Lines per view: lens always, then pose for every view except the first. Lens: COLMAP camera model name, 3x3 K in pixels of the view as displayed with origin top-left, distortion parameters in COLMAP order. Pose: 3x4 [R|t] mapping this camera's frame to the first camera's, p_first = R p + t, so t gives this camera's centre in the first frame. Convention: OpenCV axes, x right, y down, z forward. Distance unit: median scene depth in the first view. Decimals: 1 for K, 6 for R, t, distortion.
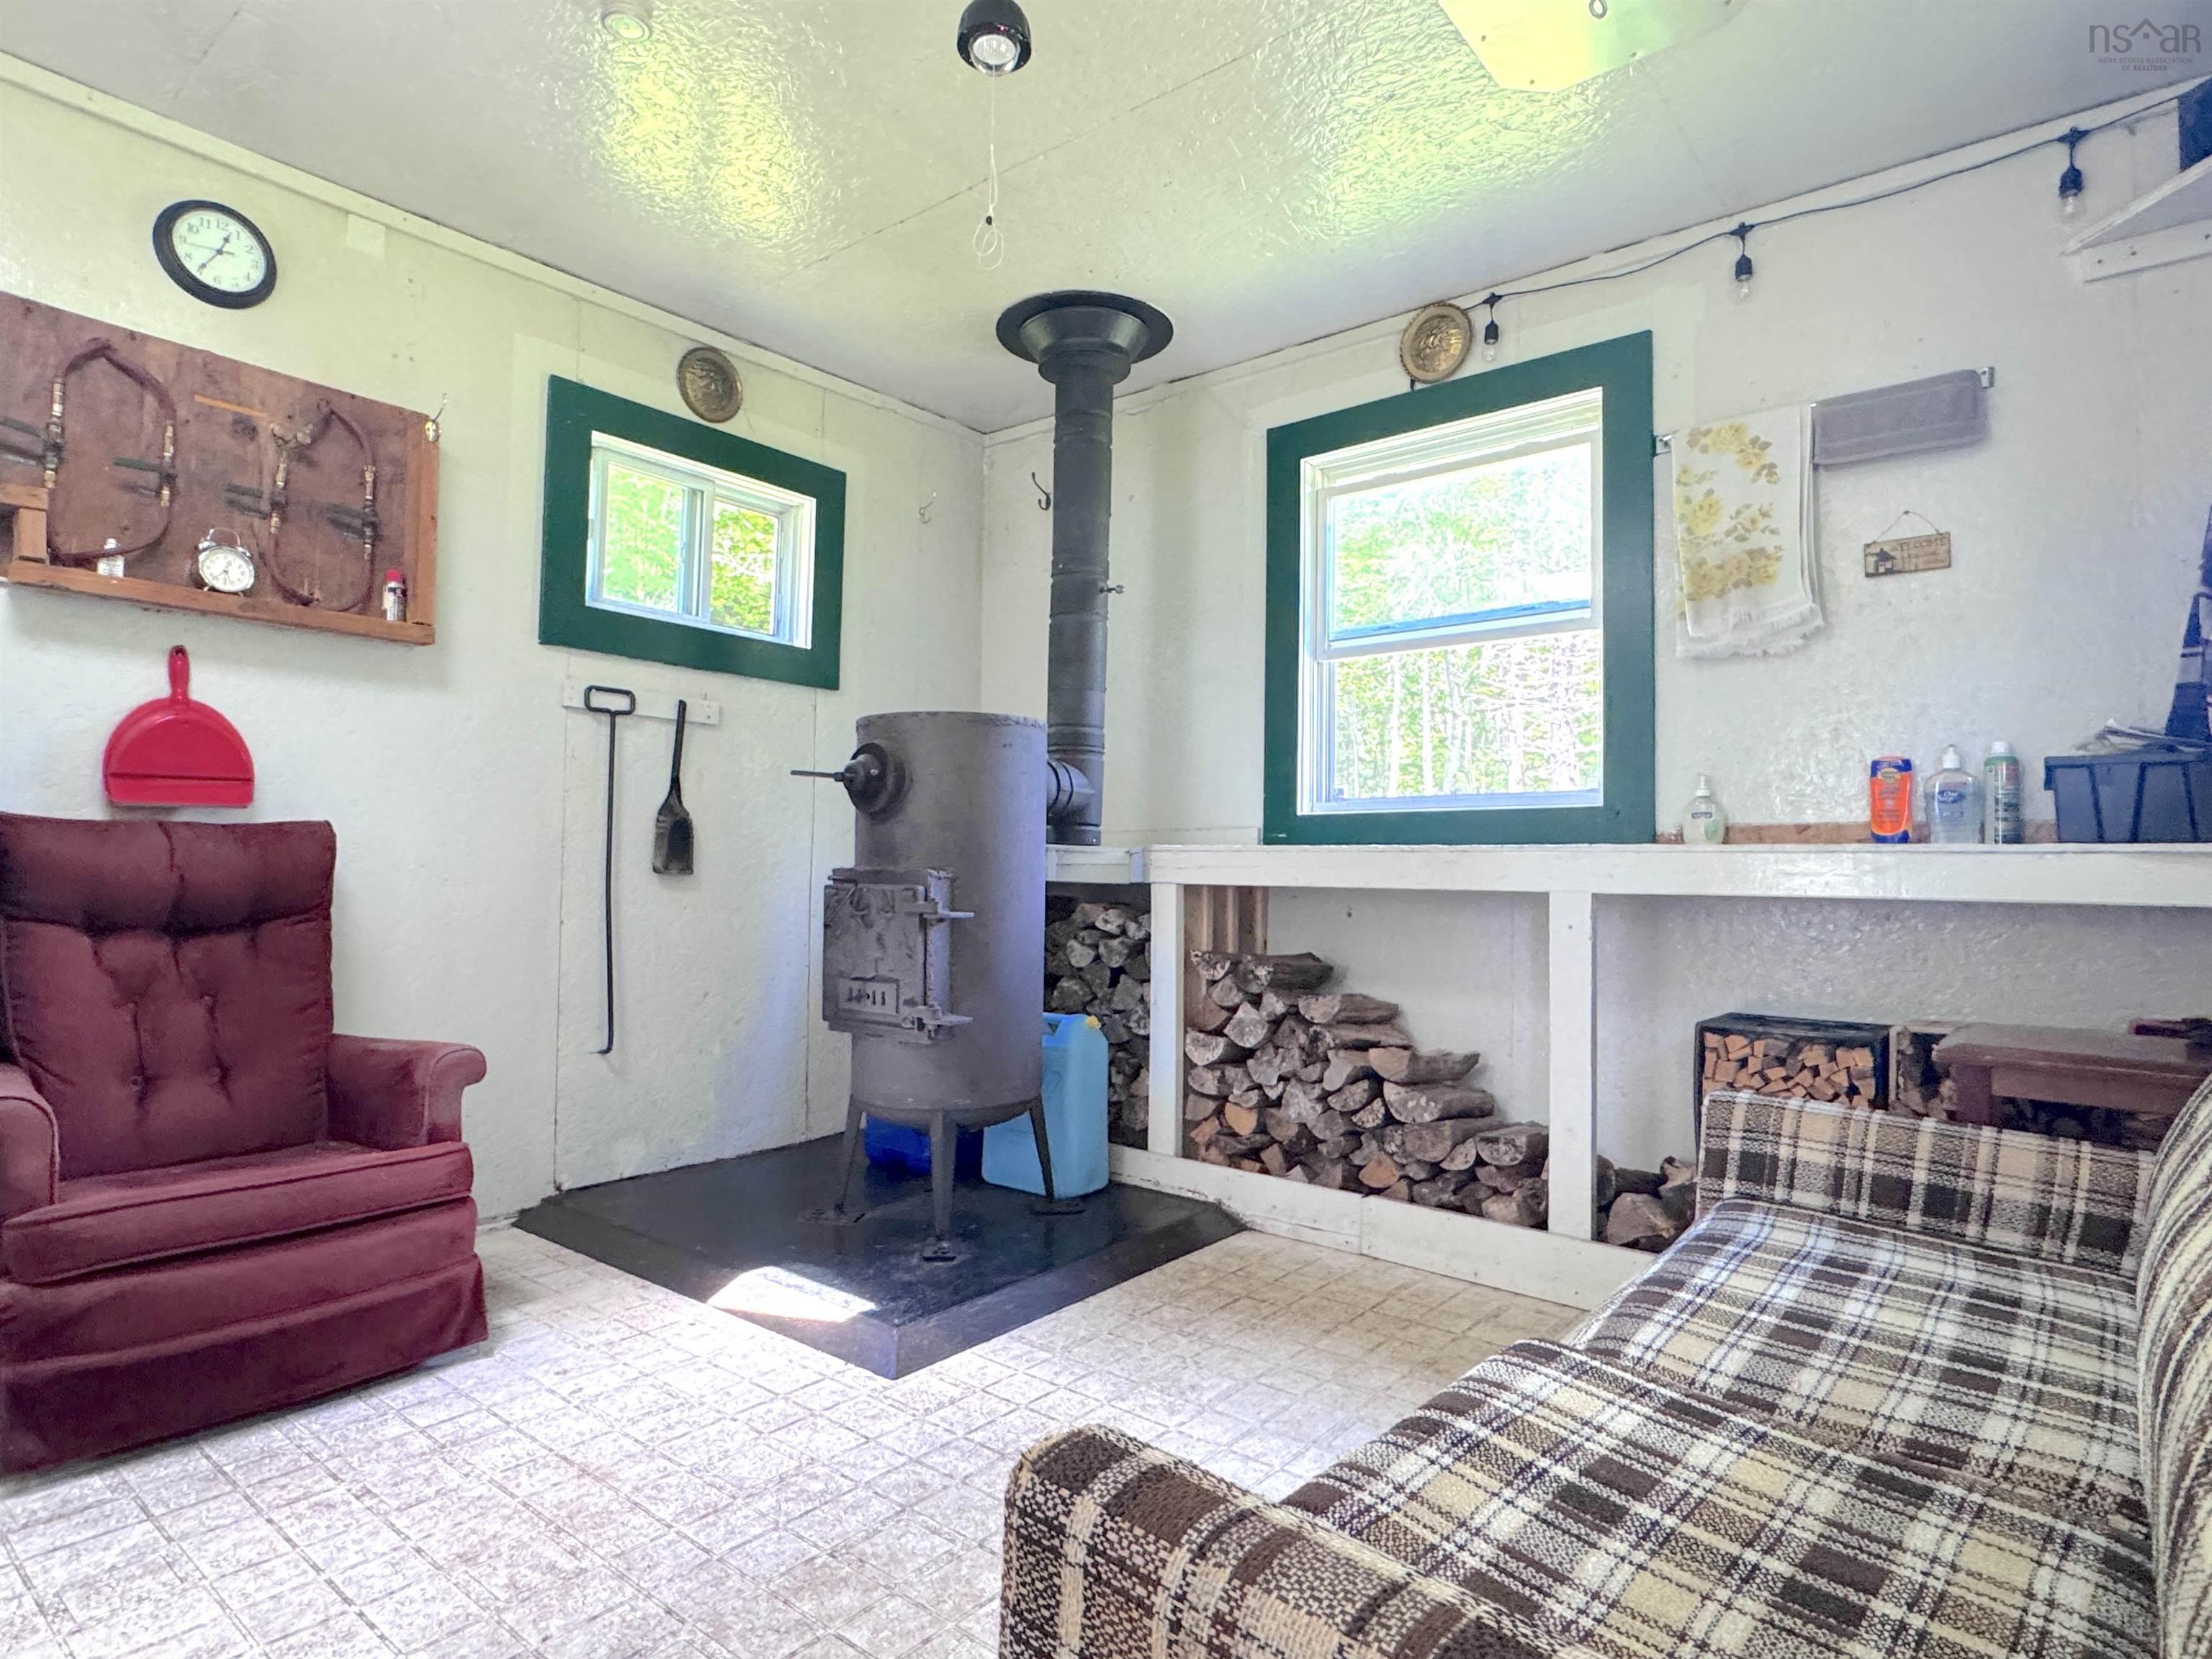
lens RADIAL K [[1212.3, 0, 1106.0], [0, 1212.3, 829.5], [0, 0, 1]] dist [-0.001711, 0.000977]
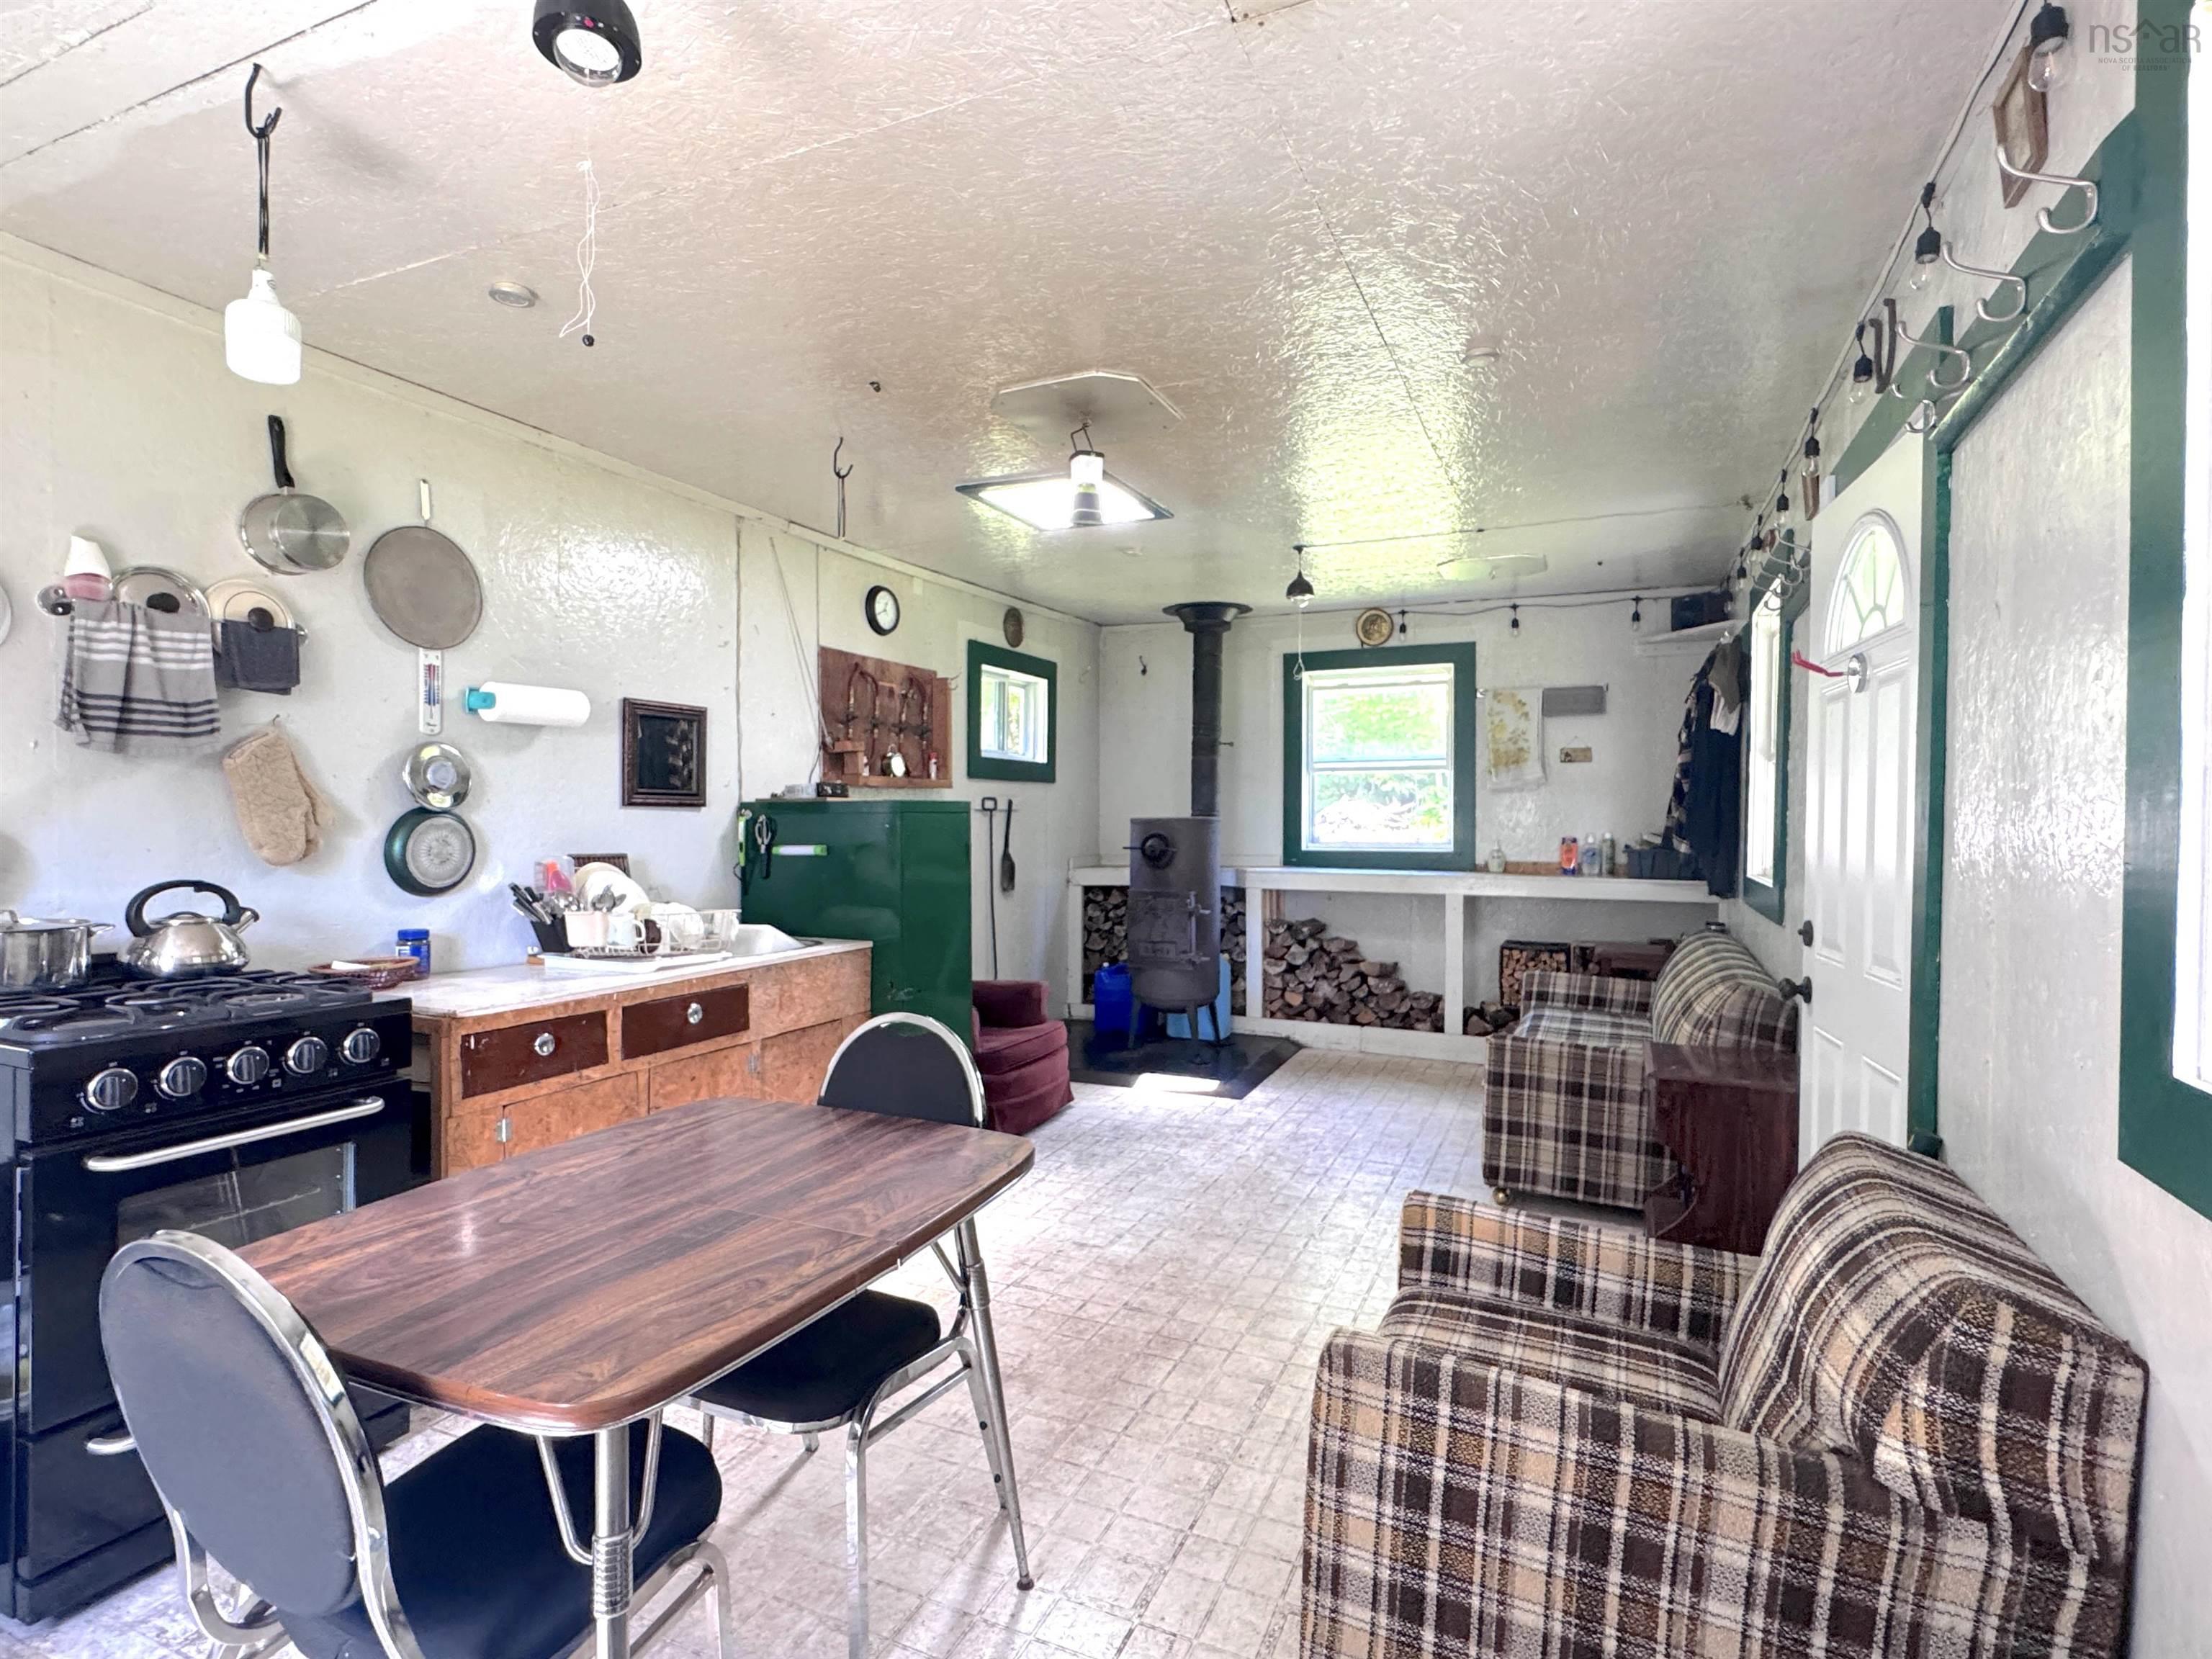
lens RADIAL K [[1134.2, 0, 1106.0], [0, 1134.2, 829.5], [0, 0, 1]] dist [-0.001681, -0.000222]
pose [[0.965037, -0.019020, 0.261423, -0.761125], [0.003985, 0.998313, 0.057921, -0.183577], [-0.262084, -0.054854, 0.963485, -0.861952]]
